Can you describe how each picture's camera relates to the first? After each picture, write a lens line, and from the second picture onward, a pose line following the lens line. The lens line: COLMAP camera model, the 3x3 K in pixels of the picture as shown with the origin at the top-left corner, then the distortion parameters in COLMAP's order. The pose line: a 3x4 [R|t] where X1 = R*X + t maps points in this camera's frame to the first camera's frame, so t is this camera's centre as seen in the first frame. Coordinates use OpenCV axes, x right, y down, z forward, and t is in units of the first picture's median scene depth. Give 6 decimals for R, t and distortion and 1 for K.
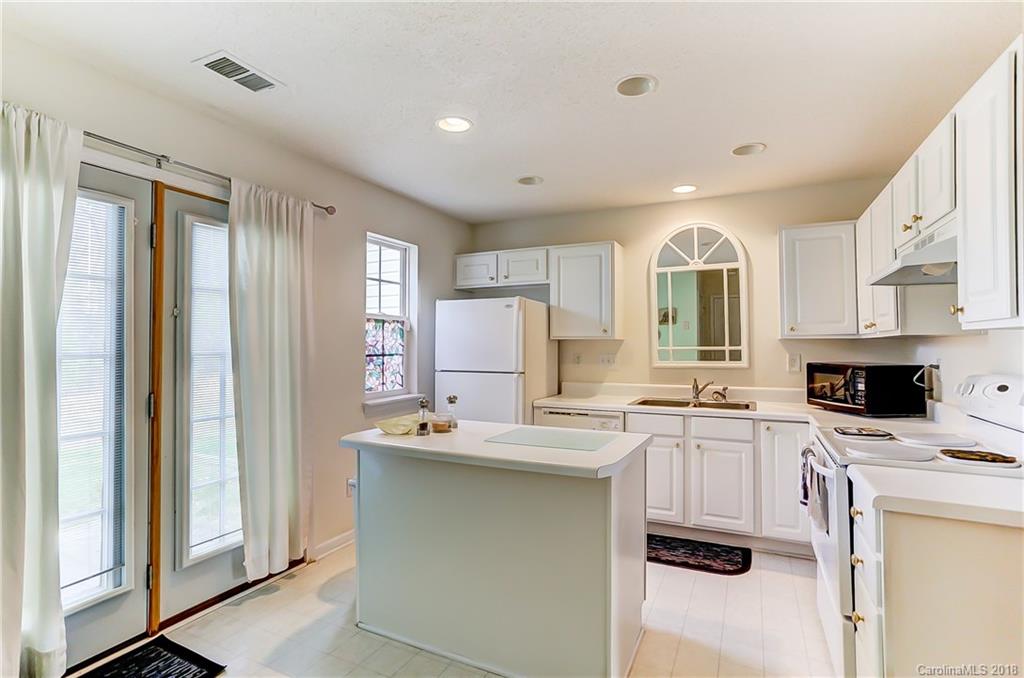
lens RADIAL K [[503.3, 0, 512.0], [0, 503.3, 339.0], [0, 0, 1]] dist [-0.046131, 0.036824]
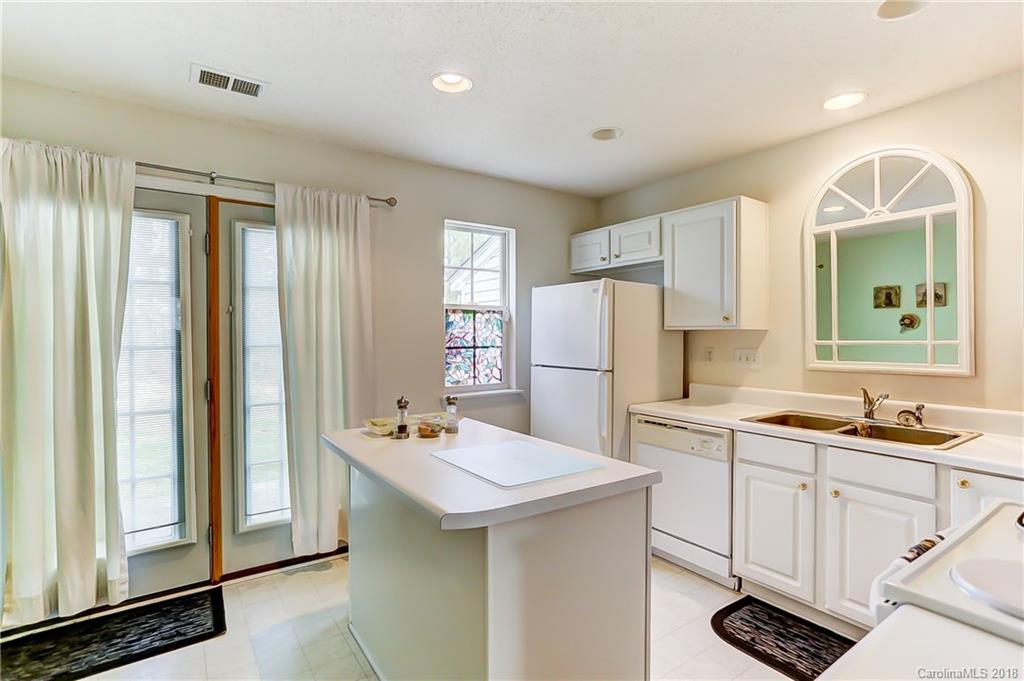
lens RADIAL K [[503.3, 0, 512.0], [0, 503.3, 340.5], [0, 0, 1]] dist [-0.046131, 0.036824]
pose [[0.871933, 0.005041, -0.489599, 0.292184], [0.006684, 0.999731, 0.022196, -0.001863], [0.489579, -0.022626, 0.871665, 0.209905]]
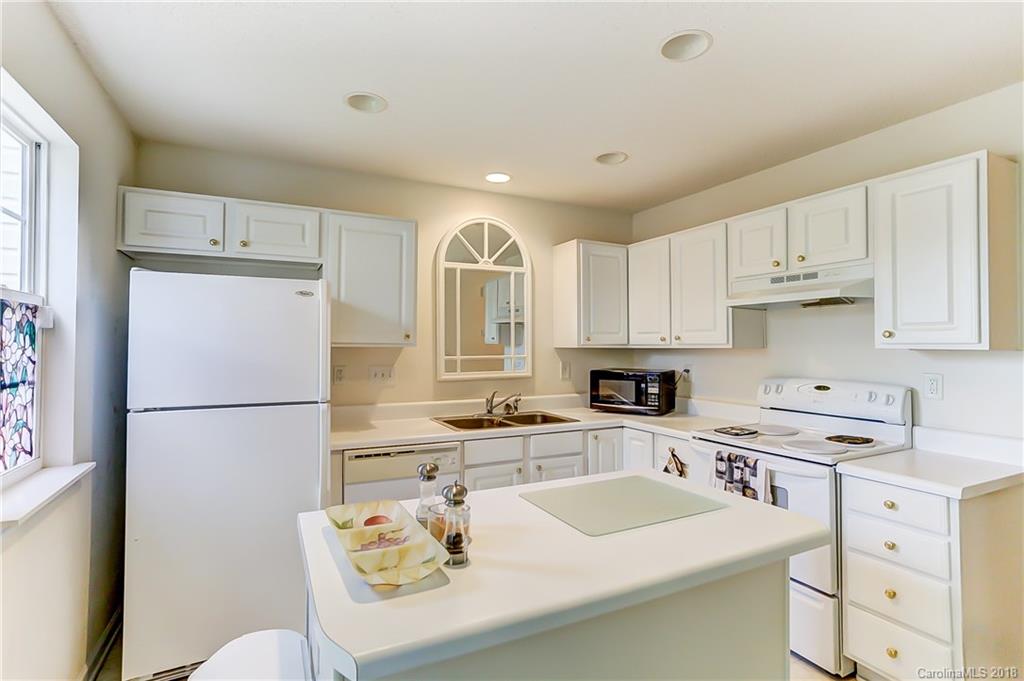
lens RADIAL K [[503.3, 0, 512.0], [0, 503.3, 340.5], [0, 0, 1]] dist [-0.046131, 0.036824]
pose [[0.608498, 0.009332, 0.793500, -0.345260], [-0.013240, 0.999911, -0.001607, -0.011588], [-0.793445, -0.009528, 0.608568, 0.445872]]
